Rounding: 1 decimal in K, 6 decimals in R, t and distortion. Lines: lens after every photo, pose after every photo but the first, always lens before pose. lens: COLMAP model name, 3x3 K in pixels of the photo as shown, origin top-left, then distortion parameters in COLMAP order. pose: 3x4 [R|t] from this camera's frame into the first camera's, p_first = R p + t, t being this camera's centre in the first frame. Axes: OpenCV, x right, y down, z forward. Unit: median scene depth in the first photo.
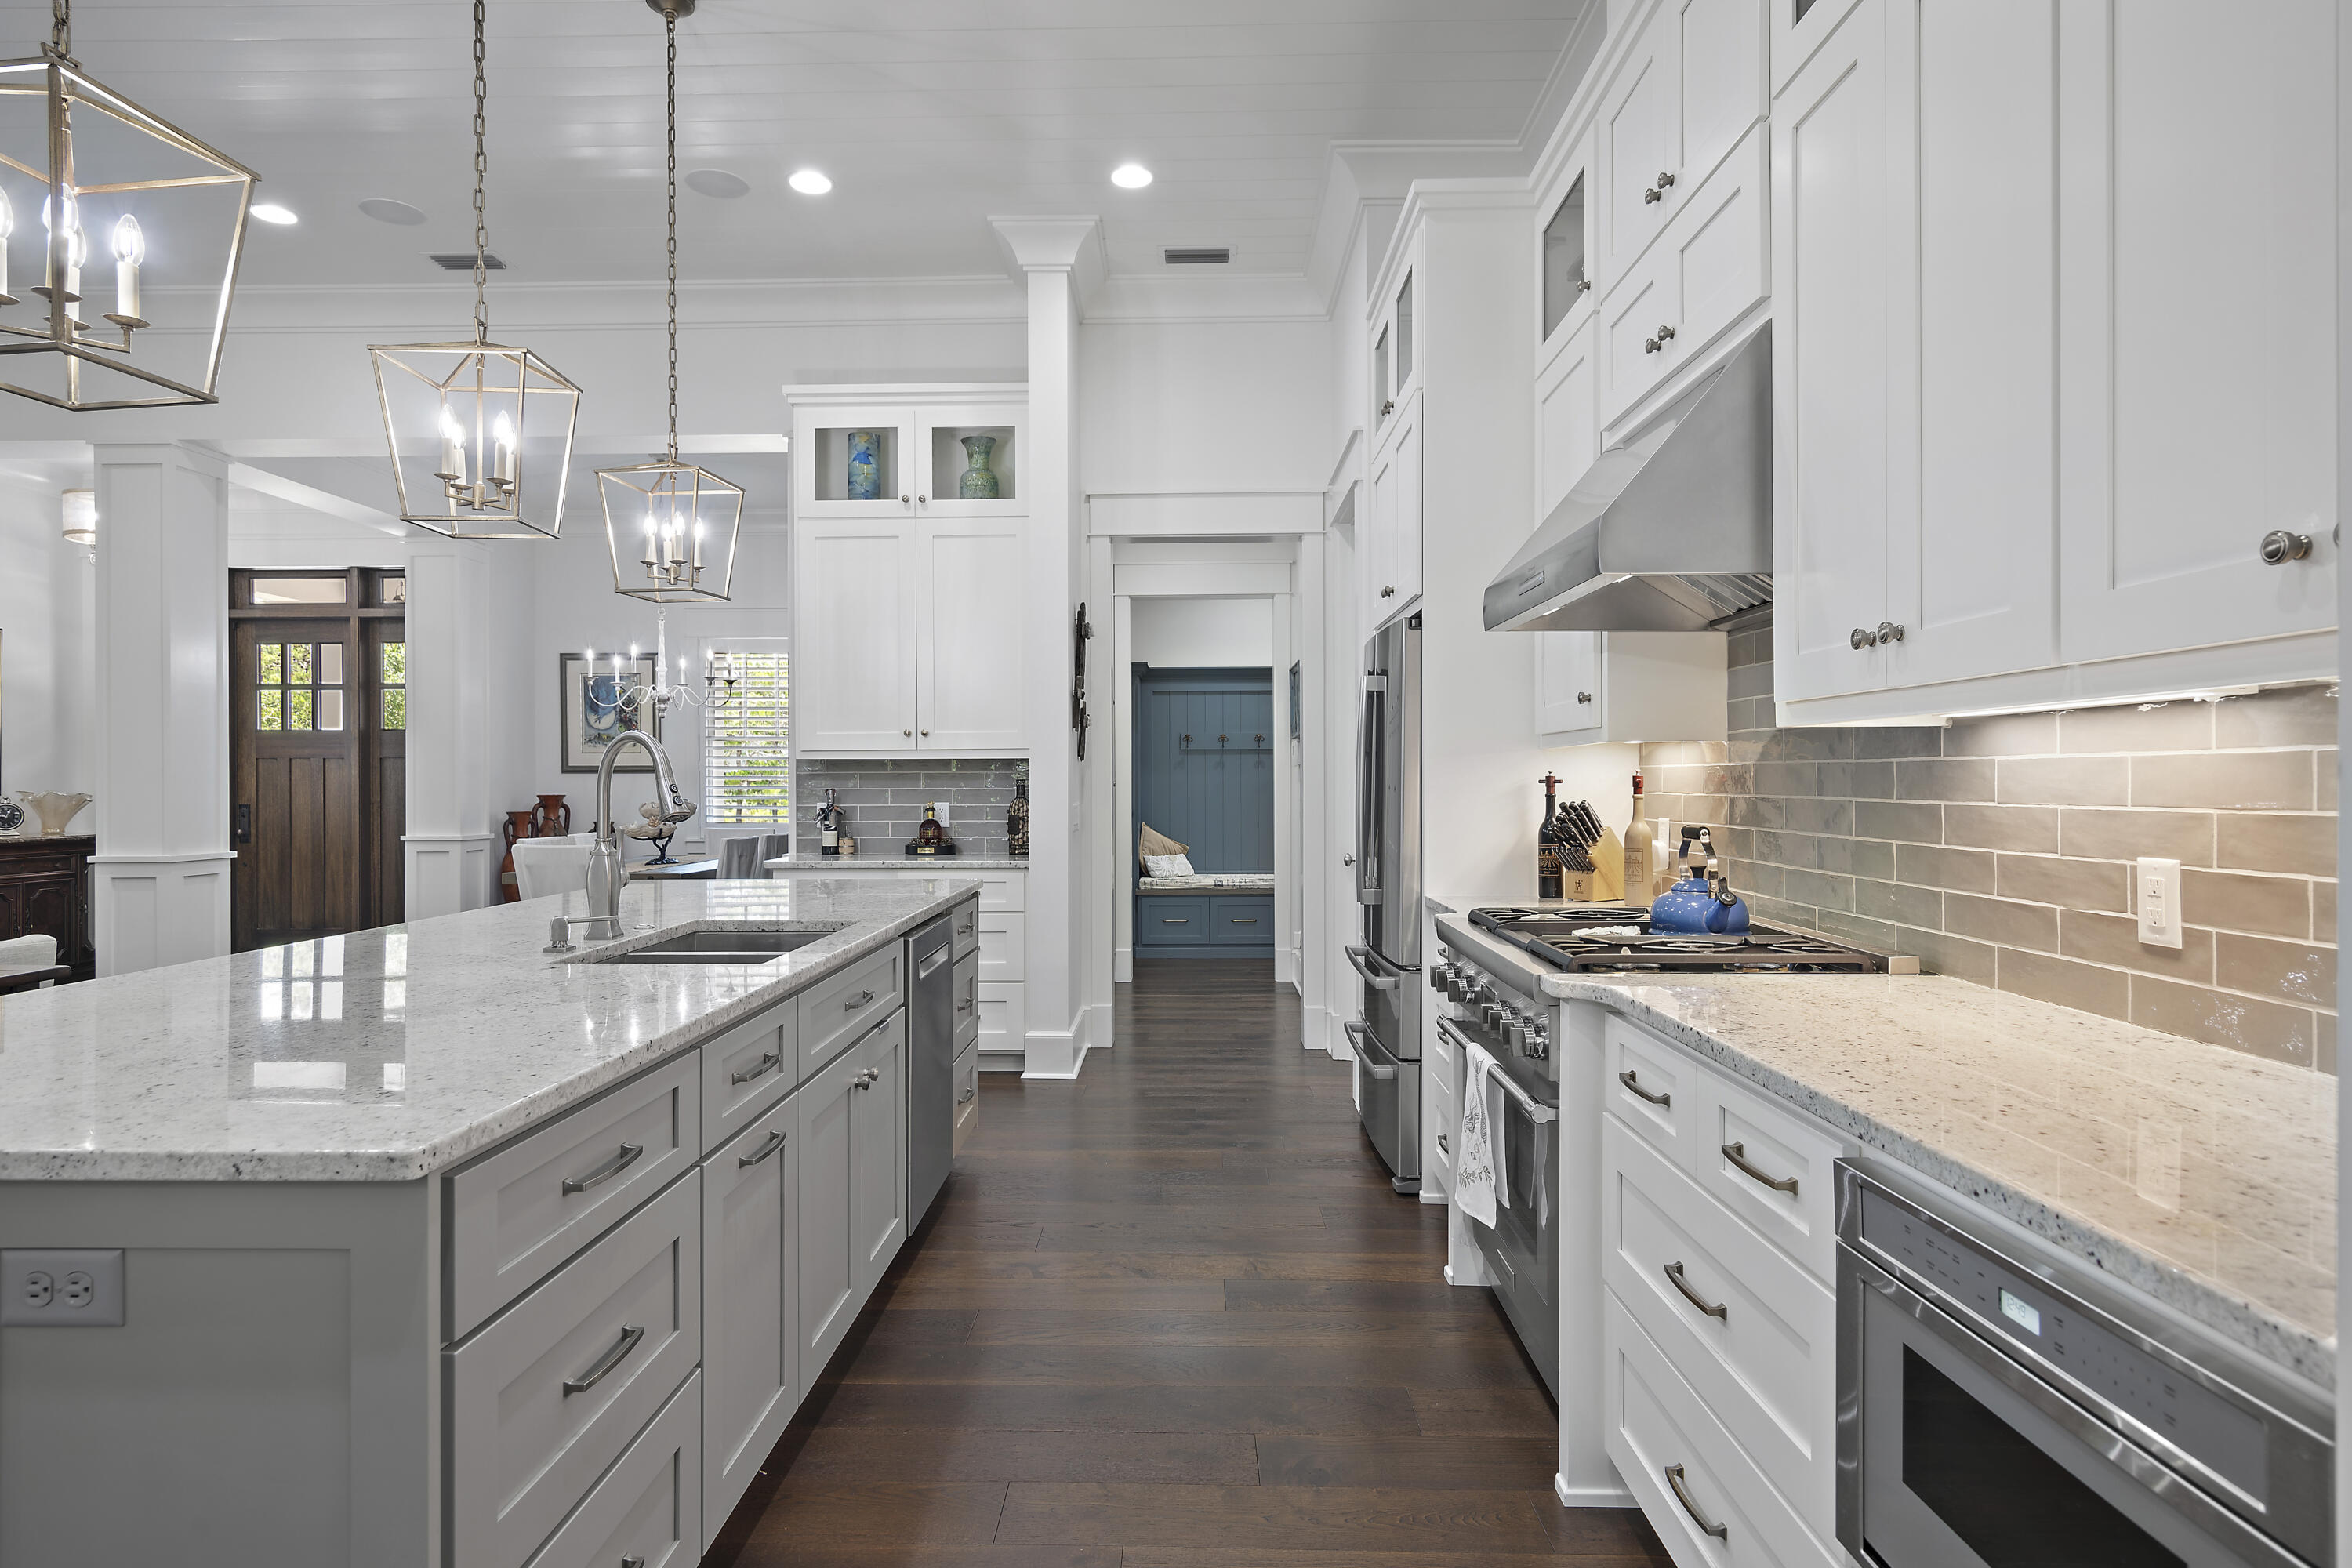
lens RADIAL K [[1150.6, 0, 1170.6], [0, 1150.6, 792.2], [0, 0, 1]] dist [-0.027528, -0.000774]
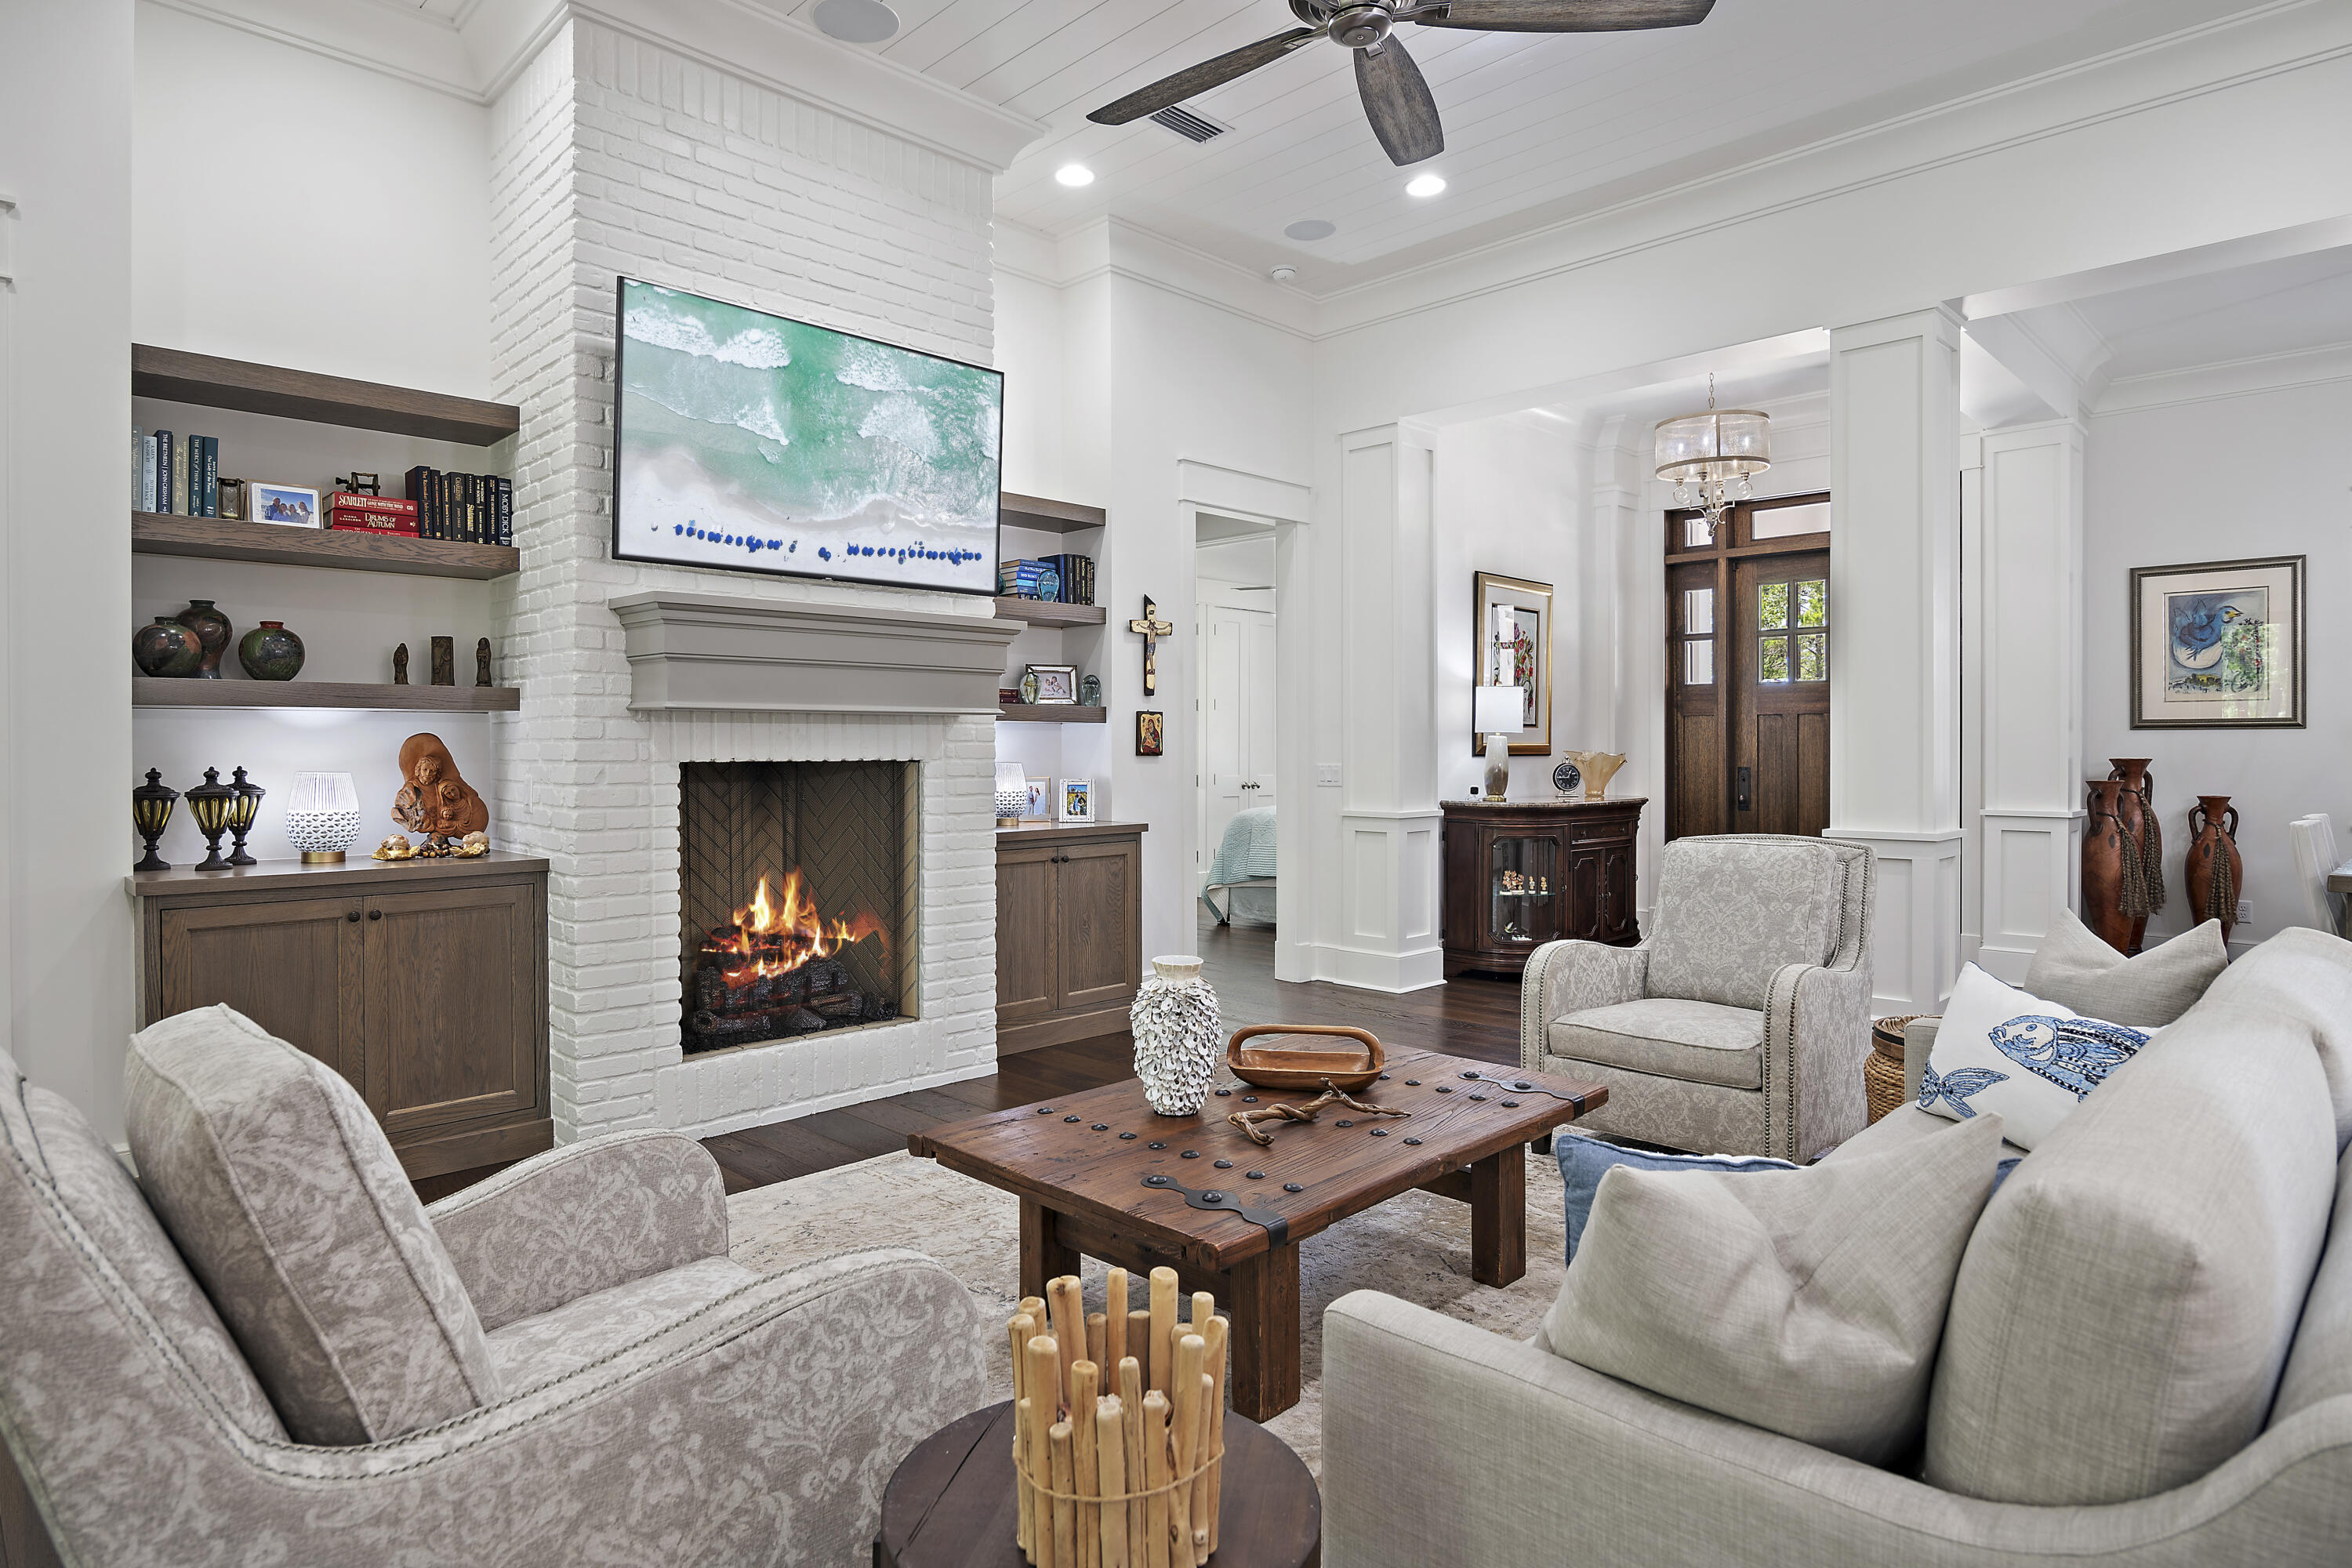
lens RADIAL K [[1292.8, 0, 1177.5], [0, 1292.8, 769.6], [0, 0, 1]] dist [0.002439, 0.000237]
pose [[0.716200, 0.012639, -0.697781, -0.393833], [-0.005235, 0.999905, 0.012738, 0.001826], [0.697876, -0.005470, 0.716198, -0.038081]]
